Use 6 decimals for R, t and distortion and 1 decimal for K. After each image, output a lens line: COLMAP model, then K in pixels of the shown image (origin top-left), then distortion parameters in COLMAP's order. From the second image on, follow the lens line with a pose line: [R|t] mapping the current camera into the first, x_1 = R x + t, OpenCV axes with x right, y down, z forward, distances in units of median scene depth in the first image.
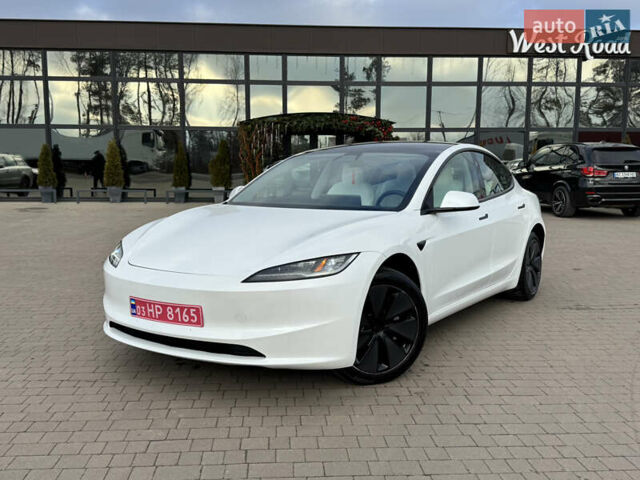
lens RADIAL K [[625.3, 0, 321.7], [0, 625.3, 243.3], [0, 0, 1]] dist [0.184128, -0.368632]
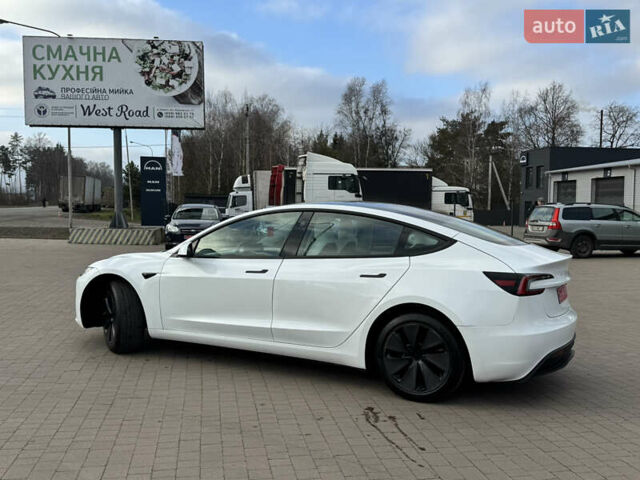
lens RADIAL K [[627.0, 0, 326.3], [0, 627.0, 241.2], [0, 0, 1]] dist [0.185996, -0.423748]
pose [[0.116853, 0.049009, -0.991939, 1.706150], [-0.132231, 0.990657, 0.033369, -0.184108], [0.984307, 0.127266, 0.122242, 1.238107]]
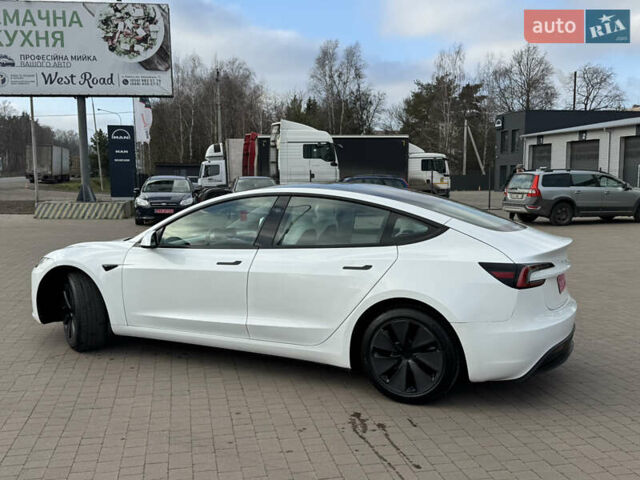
lens RADIAL K [[628.5, 0, 322.4], [0, 628.5, 240.7], [0, 0, 1]] dist [0.156286, -0.310905]
pose [[0.150295, 0.098777, -0.983694, 1.582258], [-0.116731, 0.989809, 0.081556, -0.220032], [0.981726, 0.102570, 0.160294, 1.241979]]
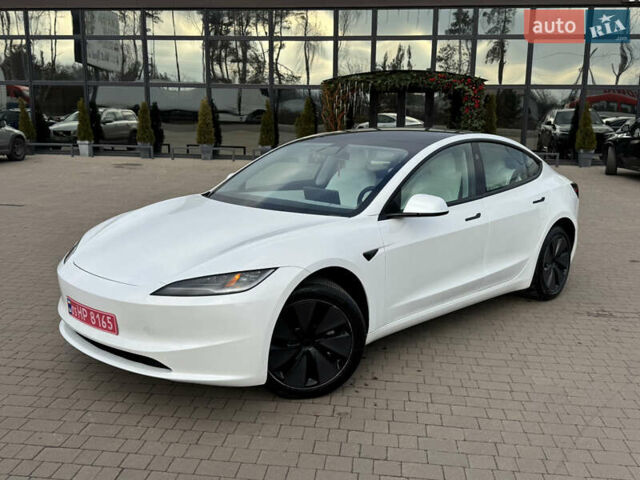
lens RADIAL K [[625.0, 0, 318.2], [0, 625.0, 235.4], [0, 0, 1]] dist [0.186479, -0.378525]
pose [[0.982123, 0.045209, -0.182731, 0.257009], [-0.033018, 0.997055, 0.069214, -0.090124], [0.185322, -0.061943, 0.980724, 0.062055]]
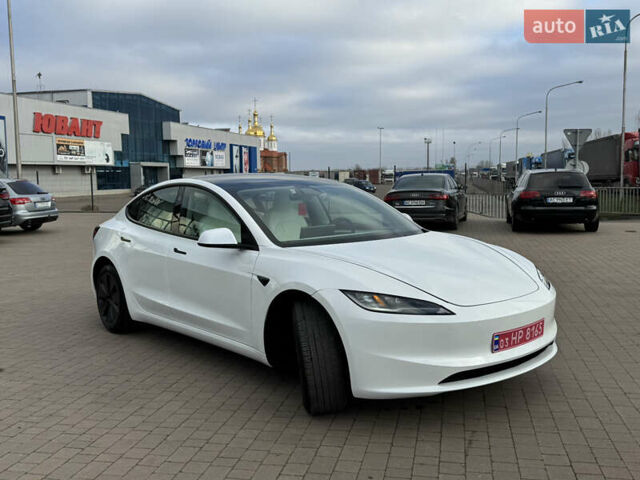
lens RADIAL K [[625.0, 0, 318.2], [0, 625.0, 235.4], [0, 0, 1]] dist [0.186479, -0.378525]
pose [[0.290192, -0.100016, 0.951728, -1.213266], [0.138114, 0.988488, 0.061766, -0.157246], [-0.946949, 0.113523, 0.300665, 0.859703]]
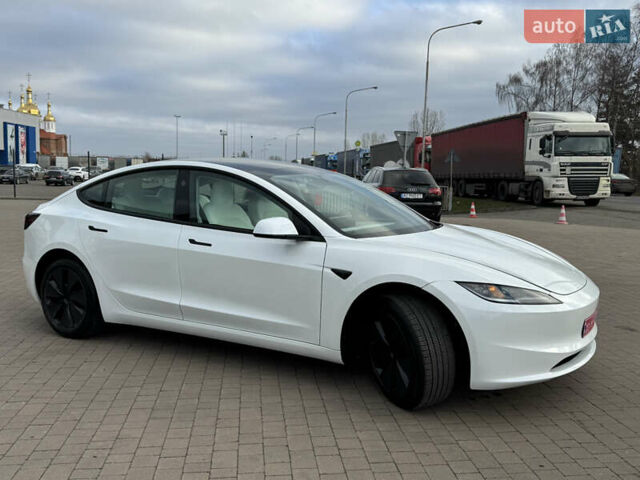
lens RADIAL K [[625.0, 0, 318.2], [0, 625.0, 235.4], [0, 0, 1]] dist [0.186479, -0.378525]
pose [[-0.034301, -0.111606, 0.993160, -1.223331], [0.102230, 0.988141, 0.114573, -0.207548], [-0.994169, 0.105461, -0.022485, 1.328203]]
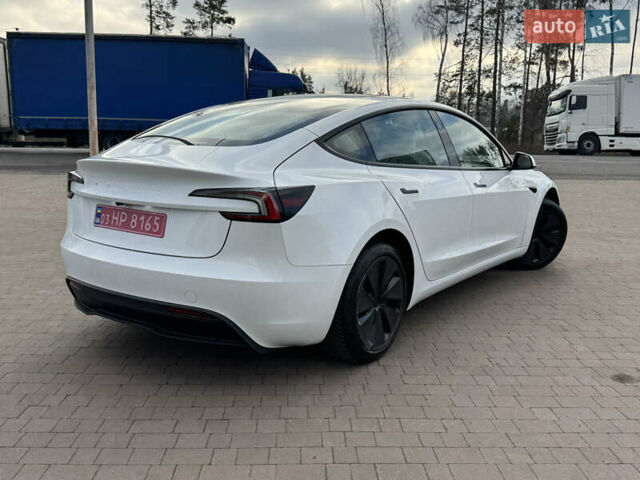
lens RADIAL K [[625.0, 0, 318.2], [0, 625.0, 235.4], [0, 0, 1]] dist [0.186479, -0.378525]
pose [[-0.998349, -0.038056, 0.043035, 0.171193], [-0.024387, 0.959010, 0.282320, -0.317777], [-0.052015, 0.280804, -0.958355, 2.677783]]
